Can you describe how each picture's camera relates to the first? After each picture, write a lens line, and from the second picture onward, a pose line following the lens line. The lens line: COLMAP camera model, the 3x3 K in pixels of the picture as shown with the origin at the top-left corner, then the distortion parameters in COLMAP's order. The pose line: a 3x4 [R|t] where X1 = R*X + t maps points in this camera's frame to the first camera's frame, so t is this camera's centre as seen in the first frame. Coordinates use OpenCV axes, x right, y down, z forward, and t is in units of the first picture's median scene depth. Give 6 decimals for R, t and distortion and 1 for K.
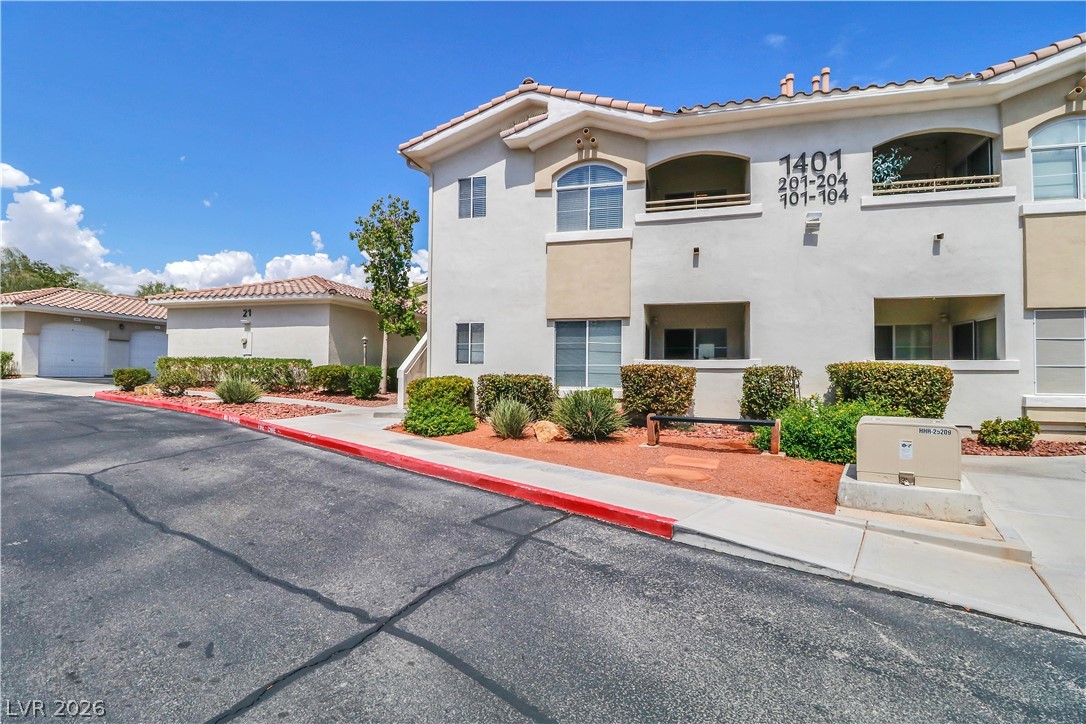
lens RADIAL K [[501.4, 0, 544.2], [0, 501.4, 358.3], [0, 0, 1]] dist [-0.011188, -0.000731]
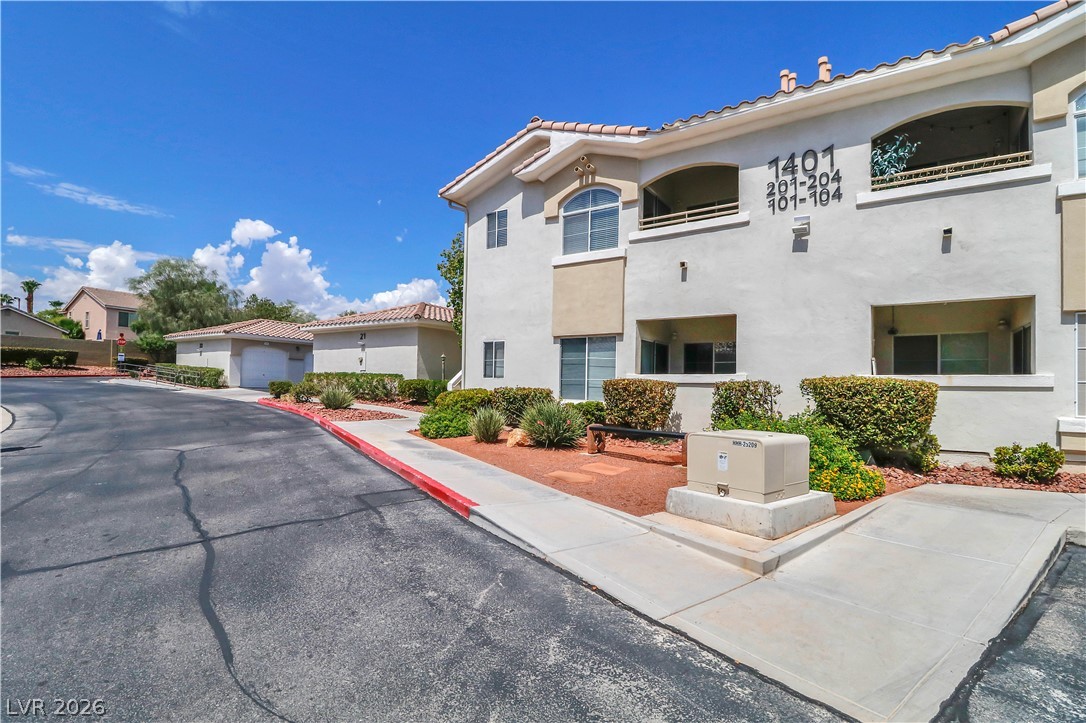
lens RADIAL K [[511.2, 0, 546.2], [0, 511.2, 375.0], [0, 0, 1]] dist [-0.010919, -0.001140]
pose [[0.946651, 0.001355, -0.322258, 0.359782], [-0.001005, 0.999999, 0.001253, 0.003301], [0.322260, -0.000862, 0.946651, -0.050193]]
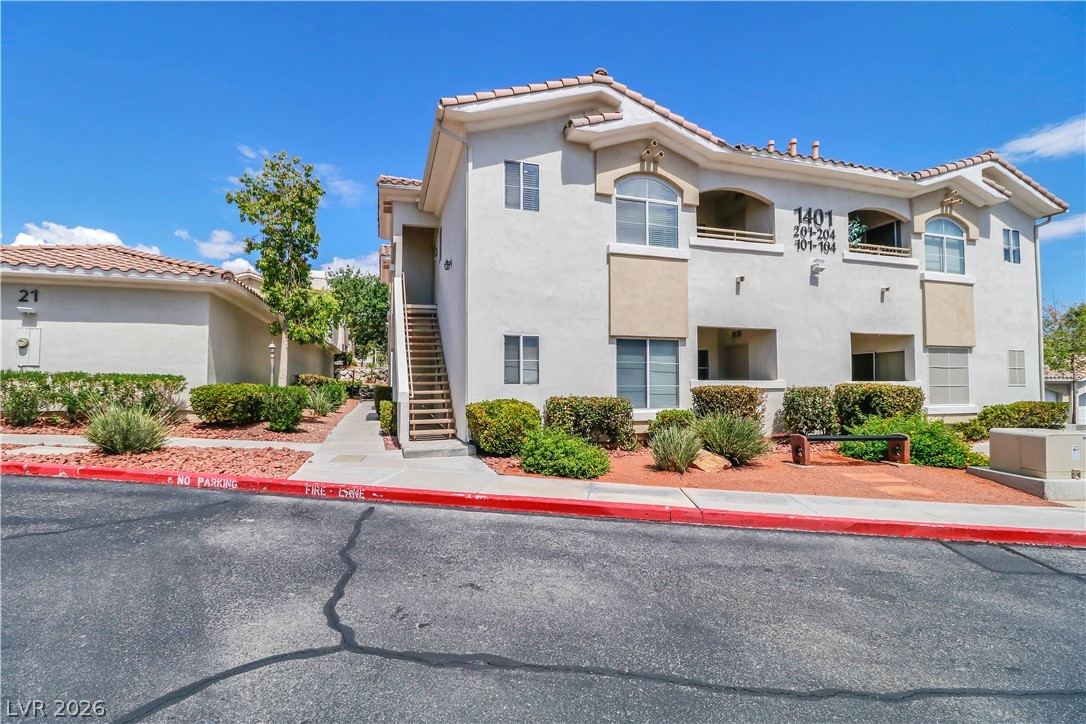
lens RADIAL K [[495.7, 0, 529.4], [0, 495.7, 364.0], [0, 0, 1]] dist [-0.010497, -0.000303]
pose [[0.855358, 0.017033, 0.517758, -0.611039], [-0.010516, 0.999824, -0.015521, -0.010858], [-0.517931, 0.007831, 0.855386, 0.313228]]
